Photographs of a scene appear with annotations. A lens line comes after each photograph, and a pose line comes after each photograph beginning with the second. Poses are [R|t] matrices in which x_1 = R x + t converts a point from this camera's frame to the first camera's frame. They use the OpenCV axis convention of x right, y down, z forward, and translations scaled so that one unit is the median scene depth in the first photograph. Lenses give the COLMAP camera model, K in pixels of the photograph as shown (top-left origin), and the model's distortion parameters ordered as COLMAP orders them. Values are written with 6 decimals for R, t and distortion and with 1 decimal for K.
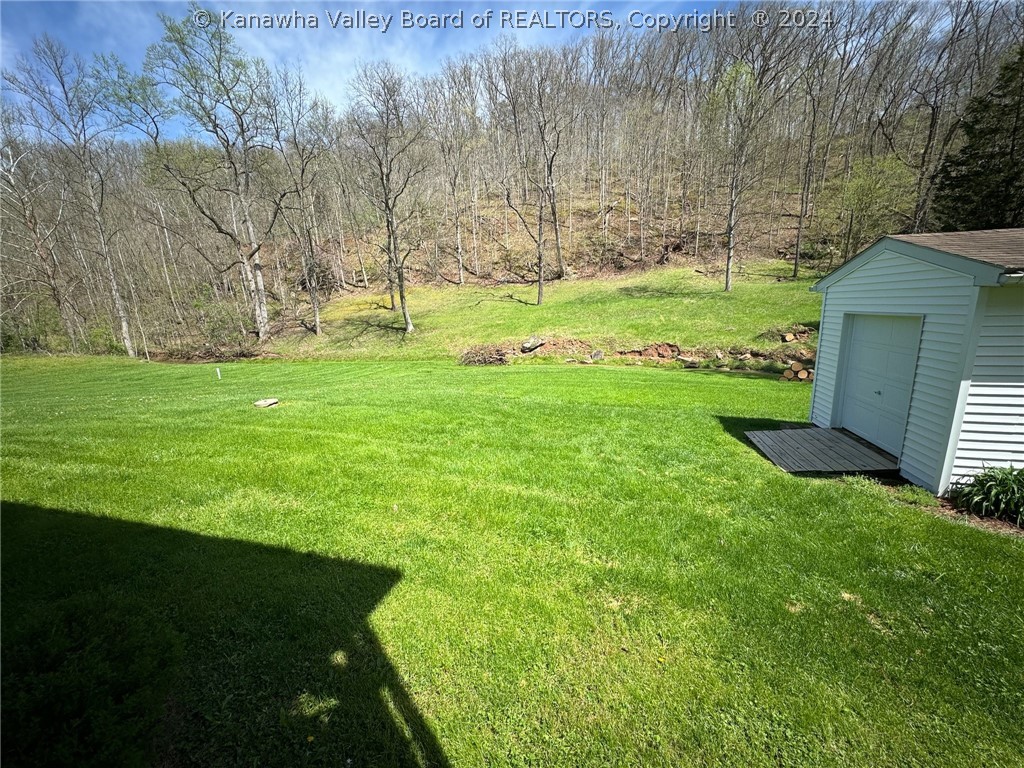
lens RADIAL K [[407.8, 0, 513.3], [0, 407.8, 383.6], [0, 0, 1]] dist [-0.006398, 0.000609]
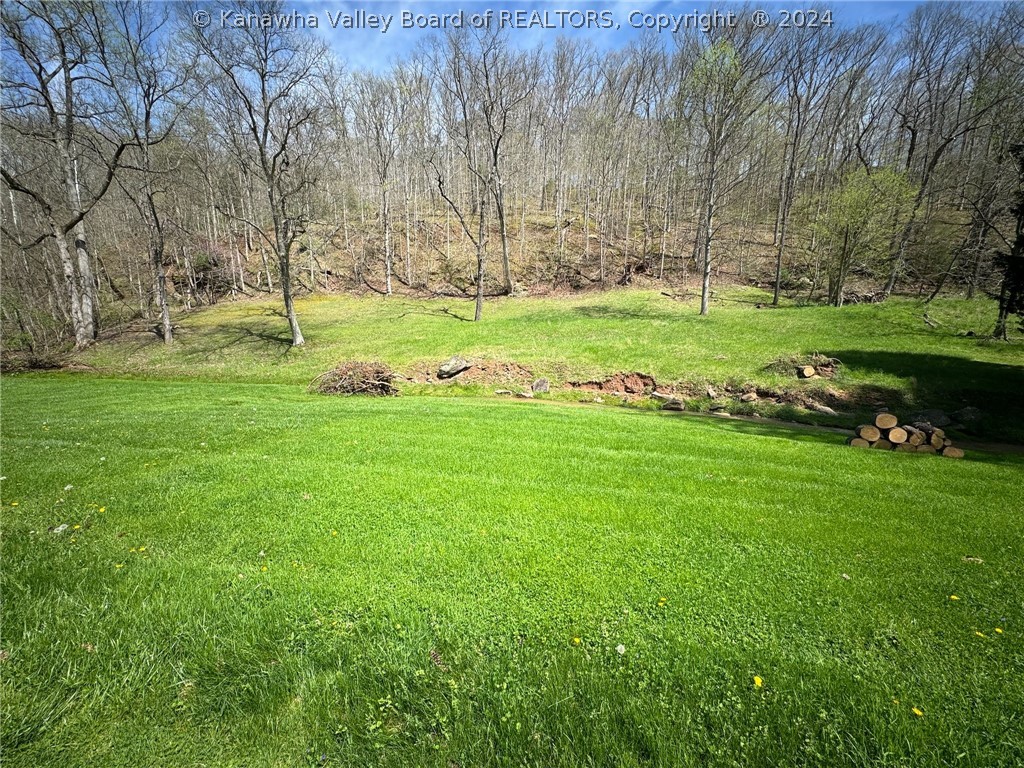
lens RADIAL K [[407.8, 0, 514.3], [0, 407.8, 381.2], [0, 0, 1]] dist [-0.006398, 0.000609]
pose [[0.993650, 0.041388, 0.104625, 0.061959], [-0.033200, 0.996335, -0.078827, -0.014929], [-0.107504, 0.074853, 0.991383, 0.218493]]
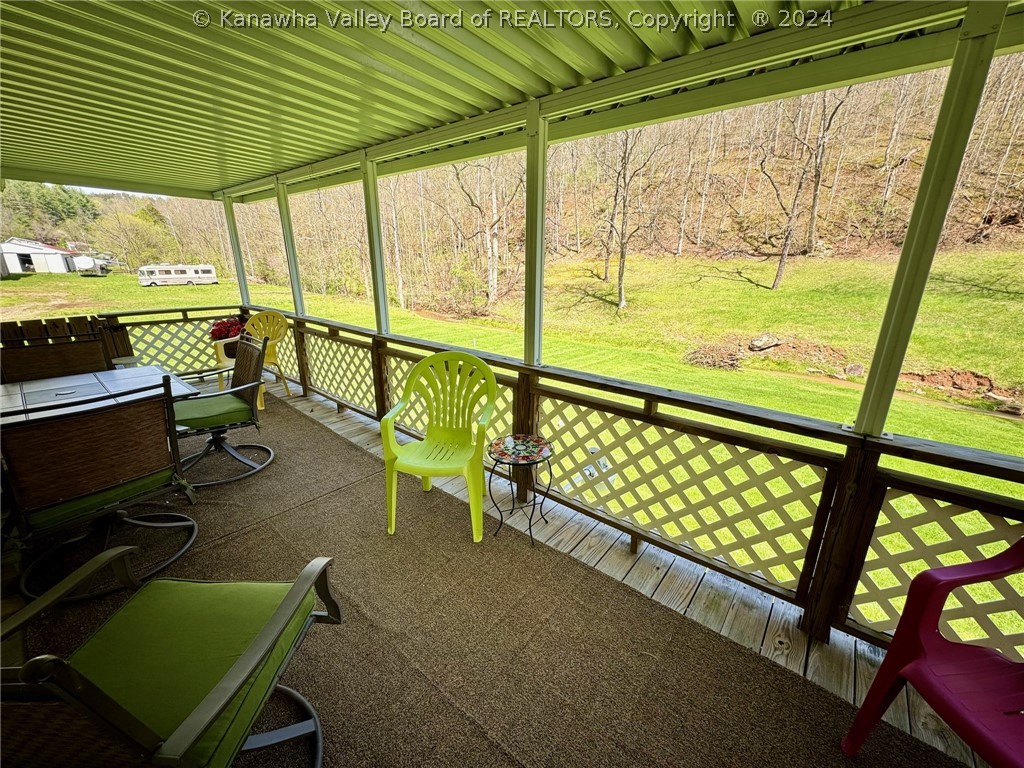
lens RADIAL K [[407.8, 0, 512.5], [0, 407.8, 384.1], [0, 0, 1]] dist [-0.006398, 0.000609]
pose [[0.900297, 0.176811, -0.397748, -0.062684], [-0.129175, 0.981145, 0.143764, -0.050363], [0.415668, -0.078051, 0.906161, -0.032347]]
